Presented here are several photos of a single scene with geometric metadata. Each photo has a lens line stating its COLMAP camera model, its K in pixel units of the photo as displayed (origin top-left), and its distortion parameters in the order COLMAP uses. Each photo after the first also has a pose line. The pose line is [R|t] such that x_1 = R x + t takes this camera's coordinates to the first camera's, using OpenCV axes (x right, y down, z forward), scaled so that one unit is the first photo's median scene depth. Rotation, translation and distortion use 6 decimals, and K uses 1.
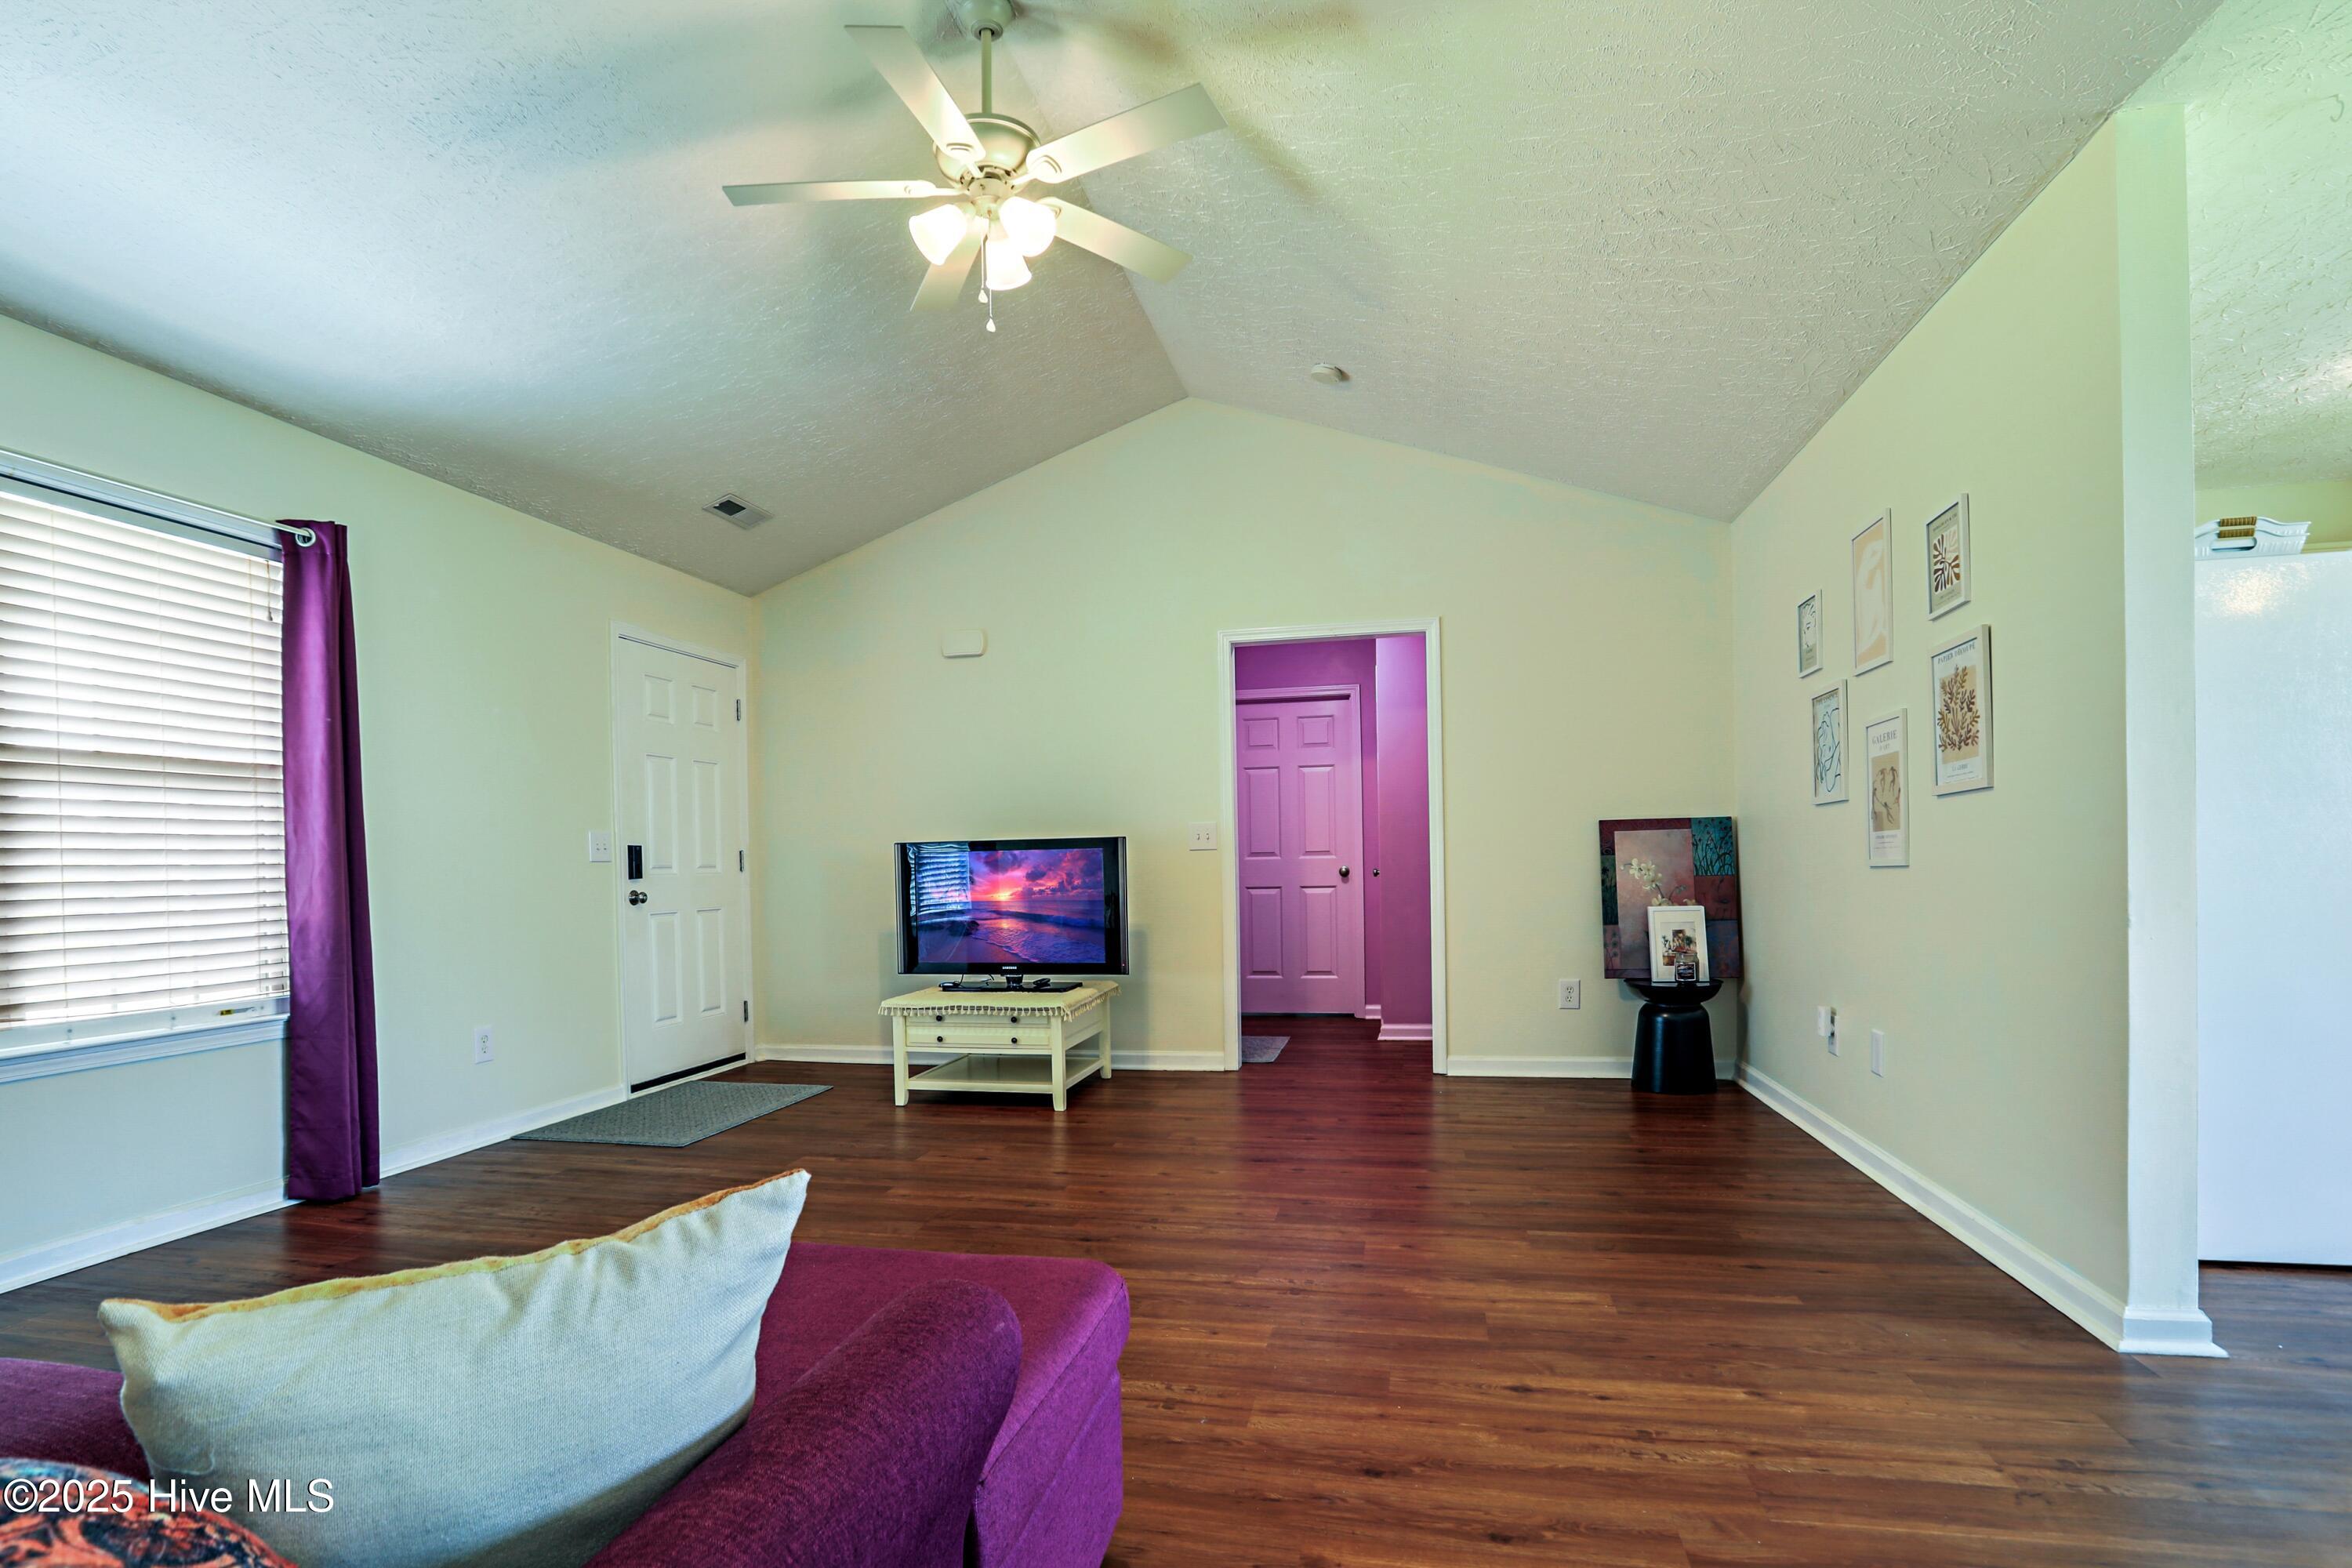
lens RADIAL K [[1156.5, 0, 1177.6], [0, 1156.5, 899.5], [0, 0, 1]] dist [-0.047483, 0.000471]
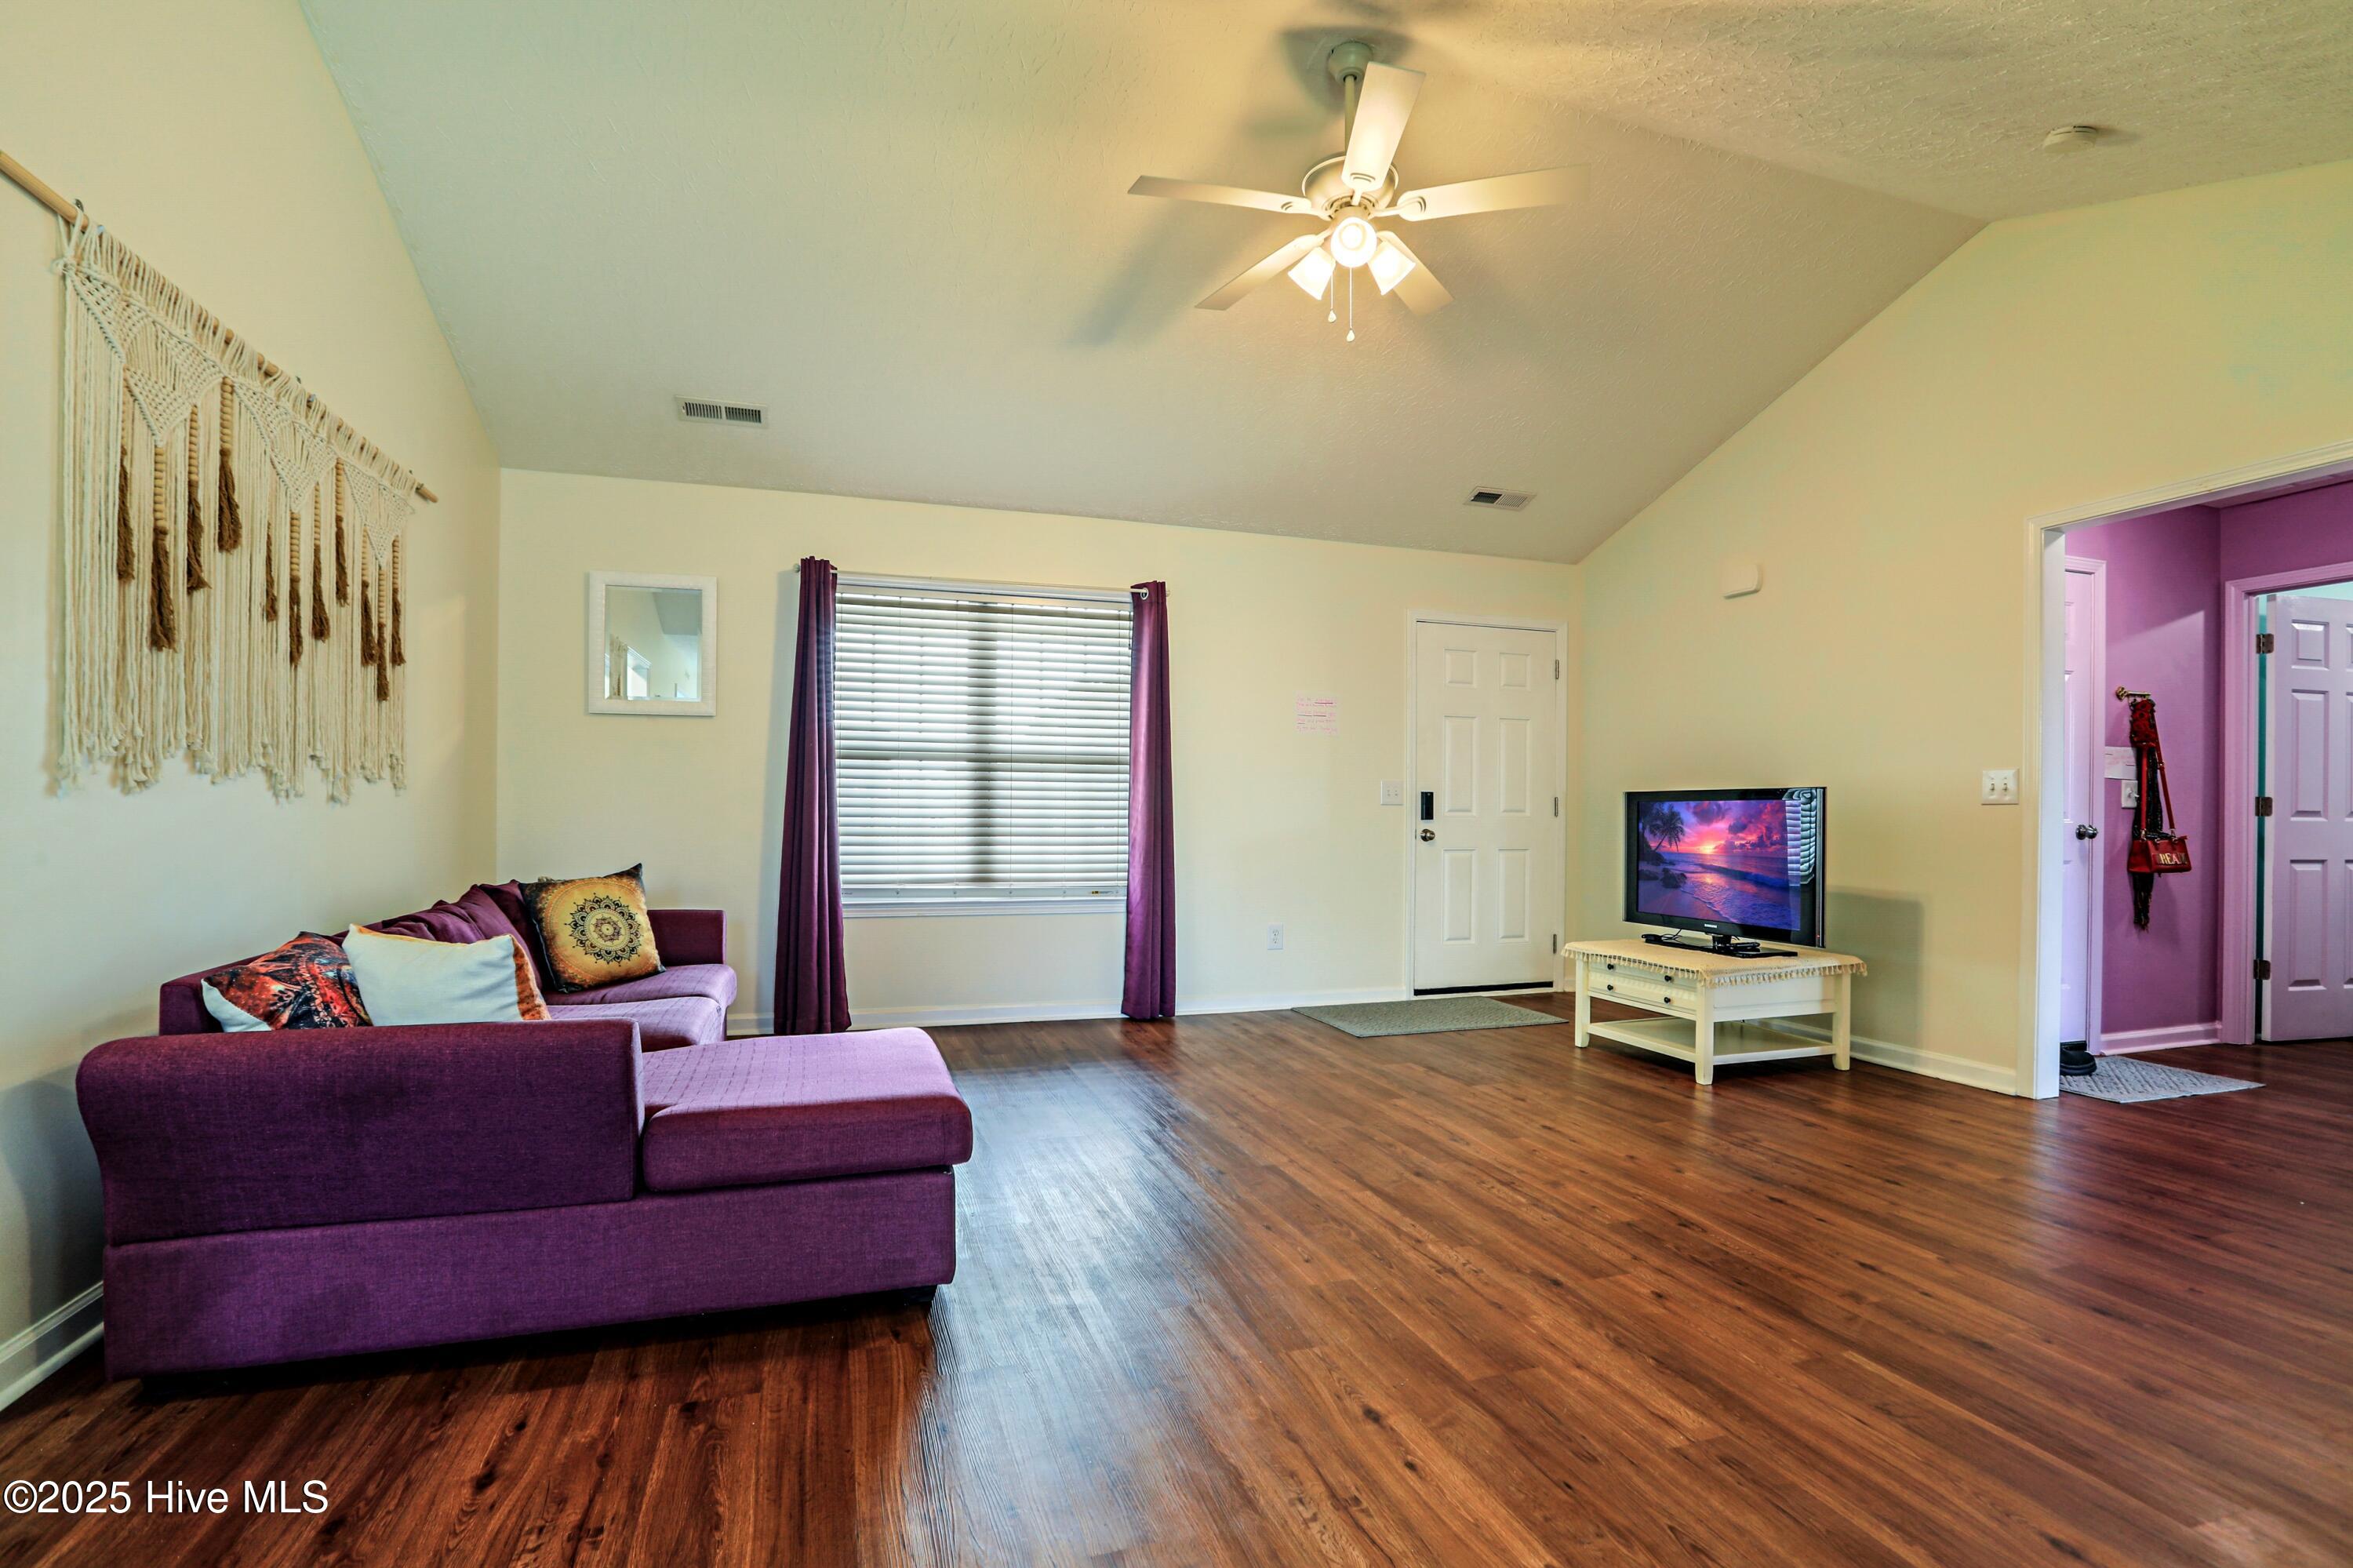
lens RADIAL K [[1116.4, 0, 1209.3], [0, 1116.4, 830.3], [0, 0, 1]] dist [0.001526, 0.000857]
pose [[0.525520, 0.034756, -0.850071, 0.412694], [-0.042385, 0.998994, 0.014642, -0.014402], [0.849725, 0.028335, 0.526464, 0.181527]]
